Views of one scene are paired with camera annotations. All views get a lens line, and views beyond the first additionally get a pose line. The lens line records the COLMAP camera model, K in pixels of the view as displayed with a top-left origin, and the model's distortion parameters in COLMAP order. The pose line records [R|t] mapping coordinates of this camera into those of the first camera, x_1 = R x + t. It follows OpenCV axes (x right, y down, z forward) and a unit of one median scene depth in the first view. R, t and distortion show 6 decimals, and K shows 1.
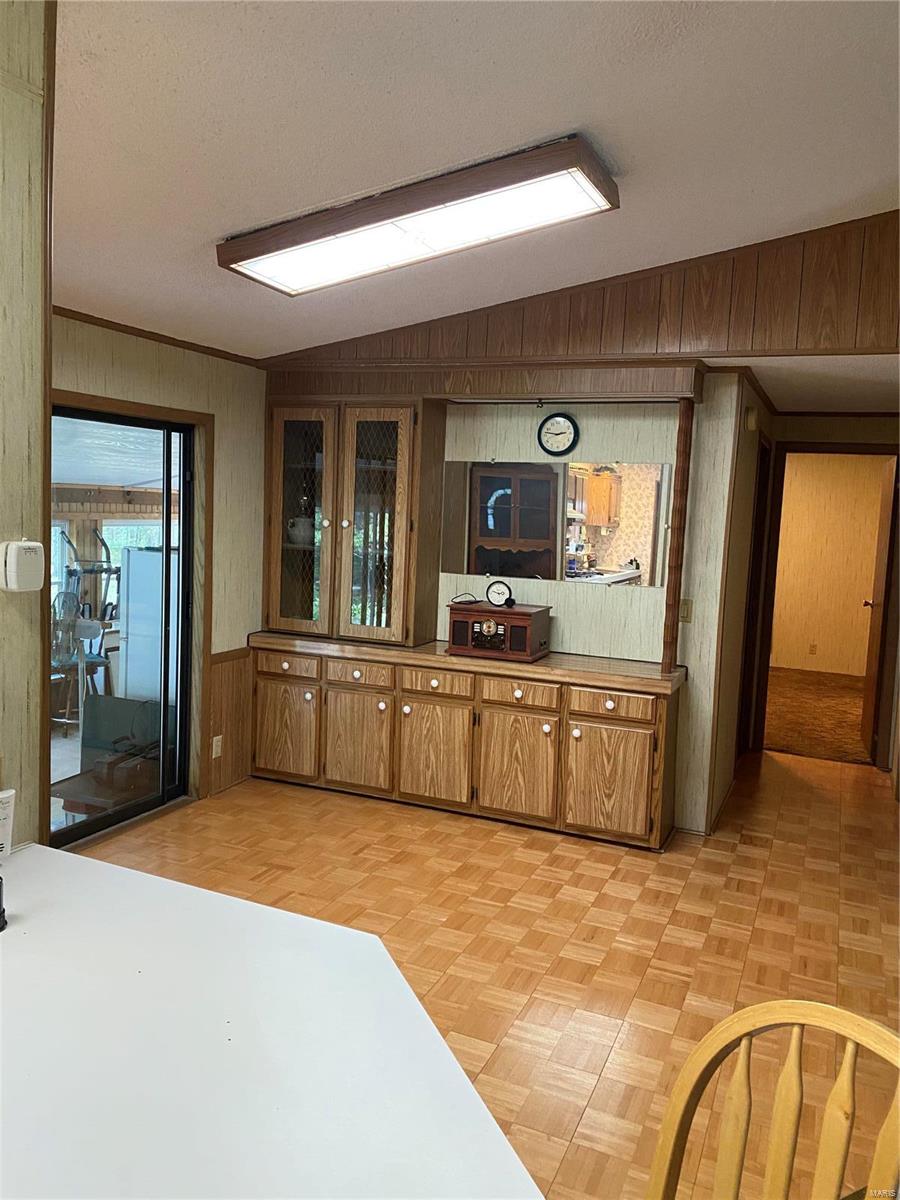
lens RADIAL K [[909.2, 0, 446.7], [0, 909.2, 601.0], [0, 0, 1]] dist [-0.002498, -0.002835]
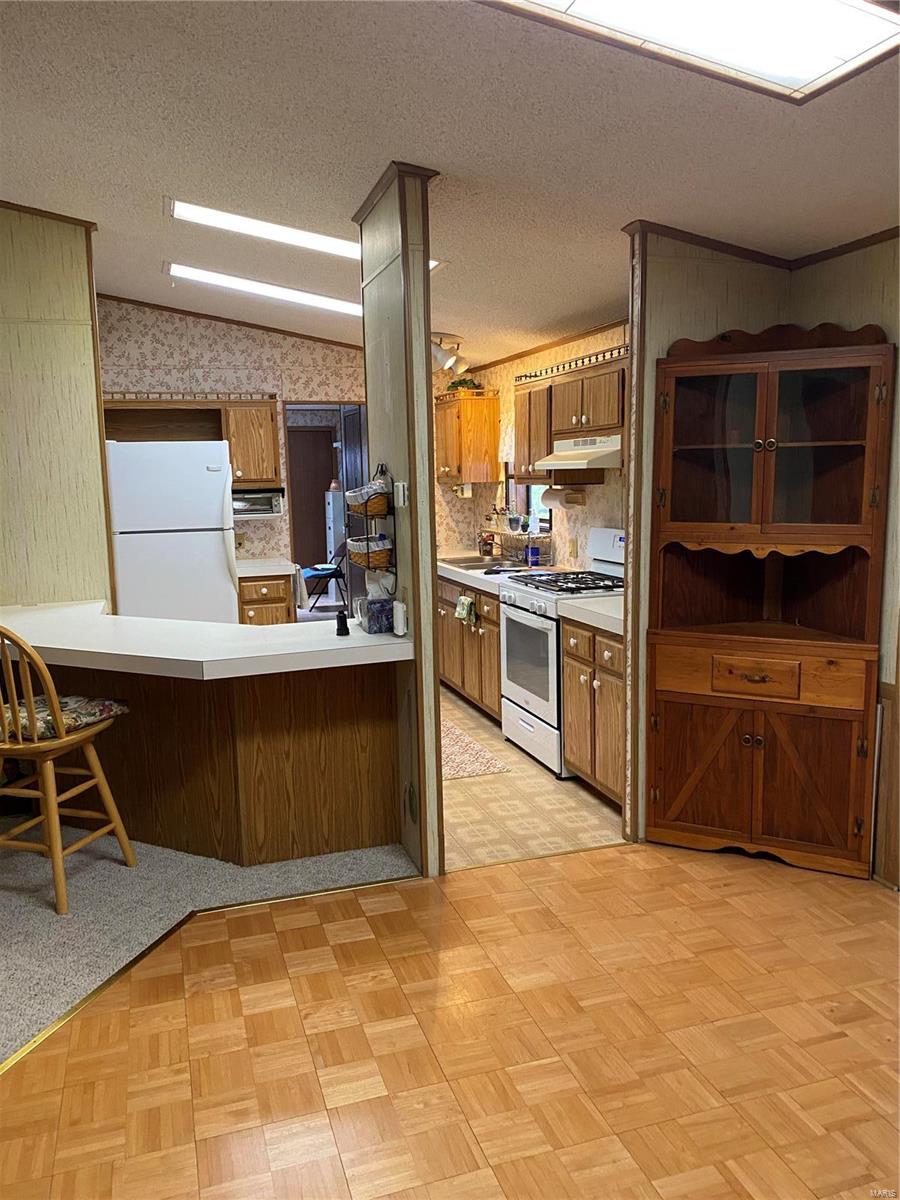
lens RADIAL K [[909.2, 0, 447.7], [0, 909.2, 603.3], [0, 0, 1]] dist [-0.002498, -0.002835]
pose [[-0.759213, 0.062218, -0.647862, 0.537673], [-0.066646, 0.982756, 0.172480, -0.126271], [0.647421, 0.174126, -0.741974, 1.804939]]
